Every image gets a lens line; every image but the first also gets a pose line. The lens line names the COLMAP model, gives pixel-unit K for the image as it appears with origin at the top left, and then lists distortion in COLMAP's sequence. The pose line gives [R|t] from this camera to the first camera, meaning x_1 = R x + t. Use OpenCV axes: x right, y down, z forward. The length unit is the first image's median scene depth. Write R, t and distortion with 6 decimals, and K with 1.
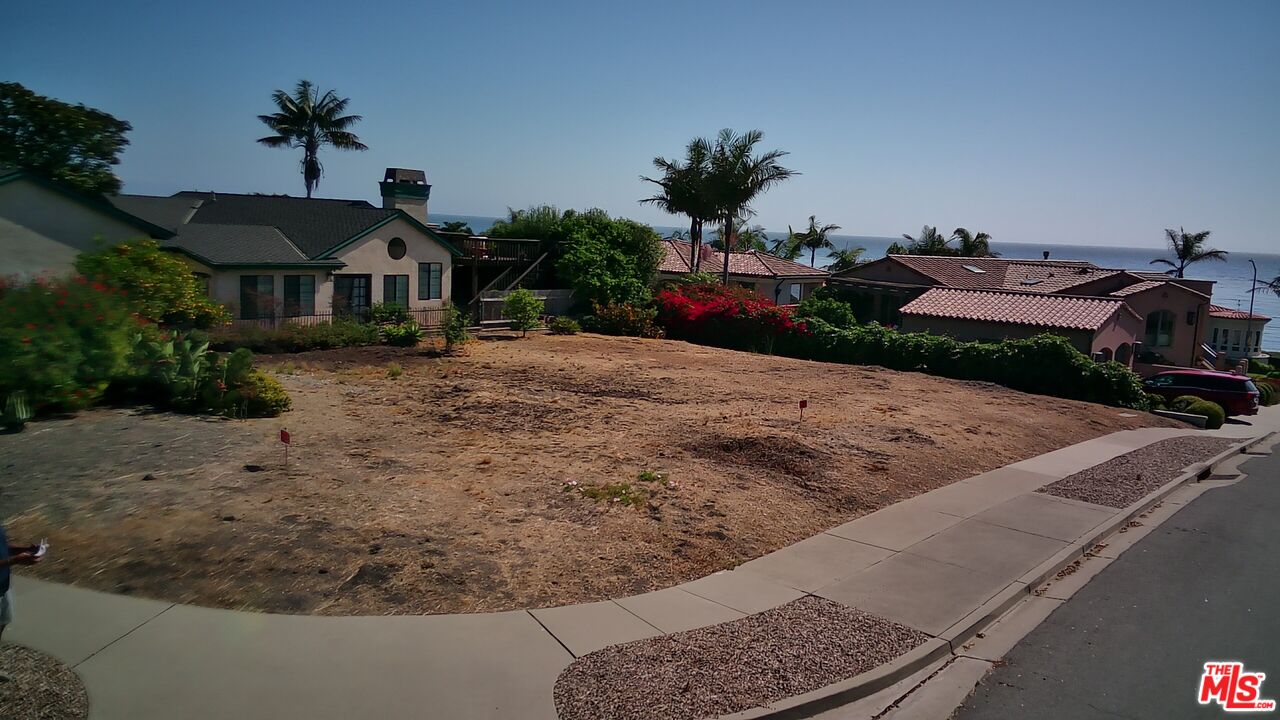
lens RADIAL K [[1058.2, 0, 694.3], [0, 1058.2, 389.8], [0, 0, 1]] dist [0.150717, -0.167831]
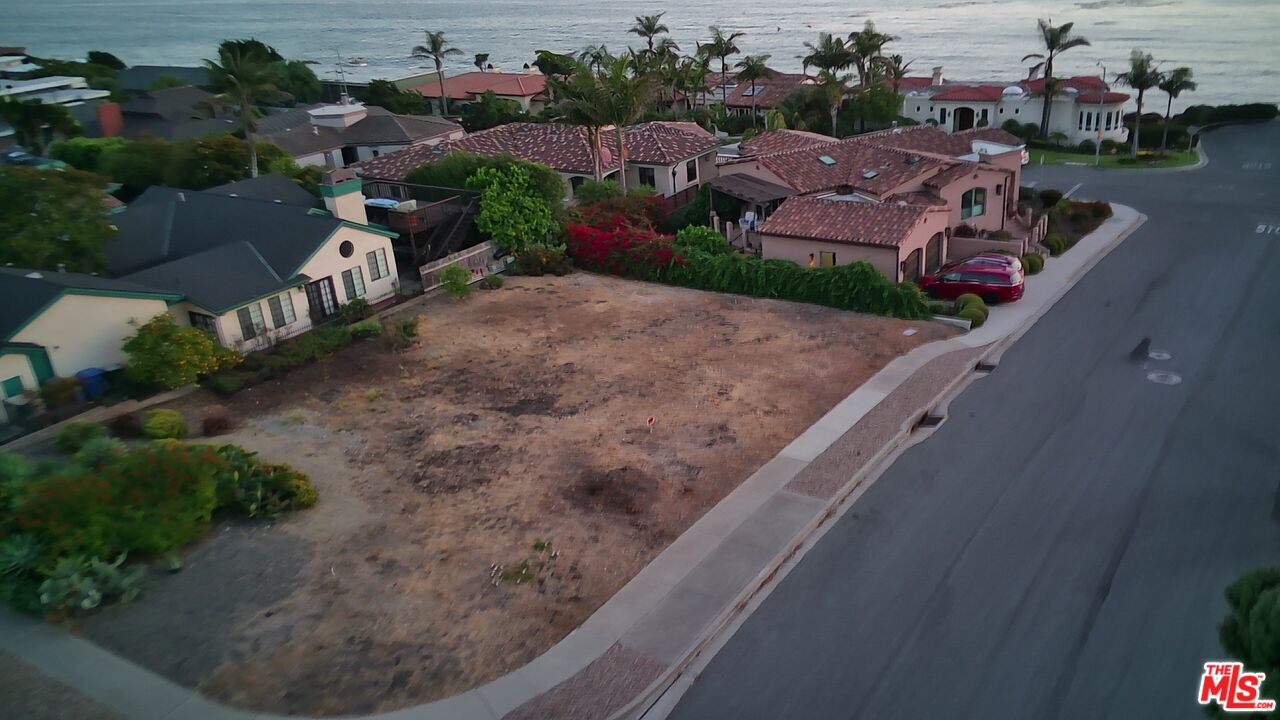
lens RADIAL K [[1058.2, 0, 694.3], [0, 1058.2, 389.8], [0, 0, 1]] dist [0.150717, -0.167831]
pose [[0.992865, -0.119073, 0.006436, 0.096459], [0.113117, 0.957541, 0.265180, -0.254078], [-0.037738, -0.262559, 0.964178, -0.267473]]
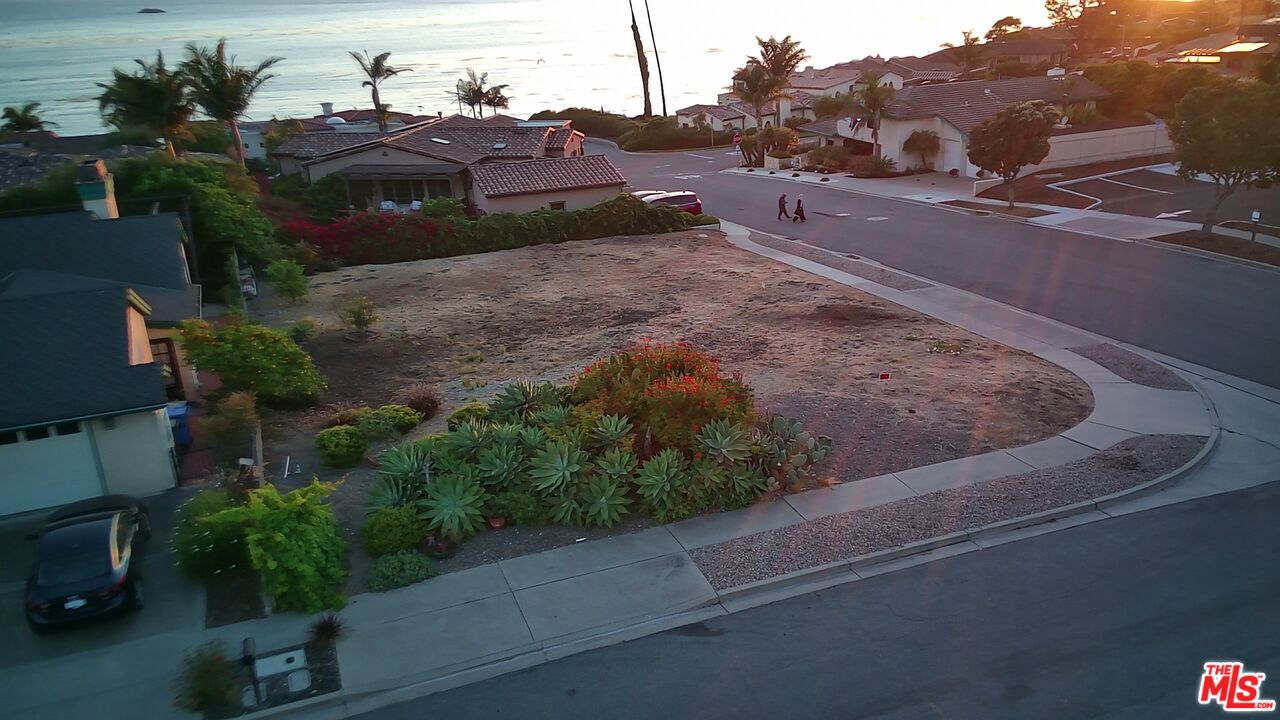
lens RADIAL K [[1058.2, 0, 694.3], [0, 1058.2, 389.8], [0, 0, 1]] dist [0.150717, -0.167831]
pose [[0.539575, -0.366246, 0.758105, -0.779162], [0.187109, 0.930074, 0.316152, -0.231186], [-0.820883, -0.028739, 0.570373, 0.077117]]
